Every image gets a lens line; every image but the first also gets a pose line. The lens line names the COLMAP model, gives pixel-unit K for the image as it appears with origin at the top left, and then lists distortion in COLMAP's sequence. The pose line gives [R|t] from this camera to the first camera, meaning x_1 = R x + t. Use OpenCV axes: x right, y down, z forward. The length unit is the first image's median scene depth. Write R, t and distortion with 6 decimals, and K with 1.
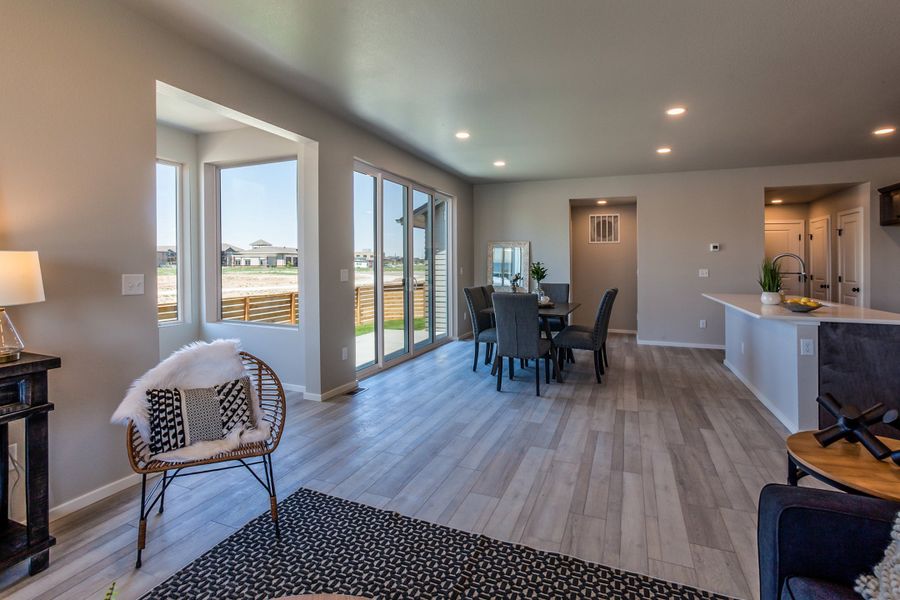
lens RADIAL K [[485.6, 0, 426.6], [0, 485.6, 248.2], [0, 0, 1]] dist [-0.001599, 0.016645]
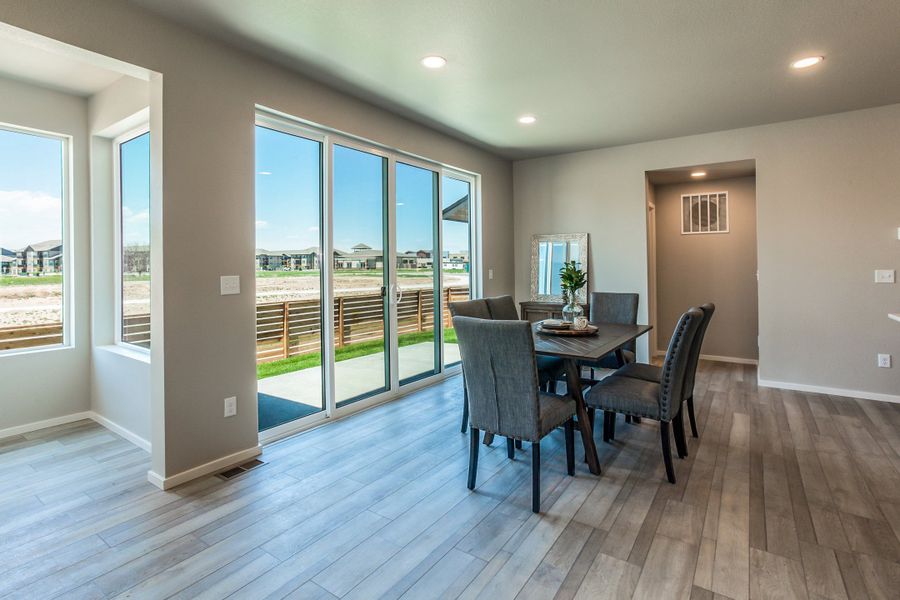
lens RADIAL K [[451.6, 0, 425.1], [0, 451.6, 254.4], [0, 0, 1]] dist [-0.023112, 0.022445]
pose [[0.971157, -0.014995, -0.237968, 0.160835], [0.016946, 0.999837, 0.006154, 0.011405], [0.237837, -0.010009, 0.971253, 0.342225]]
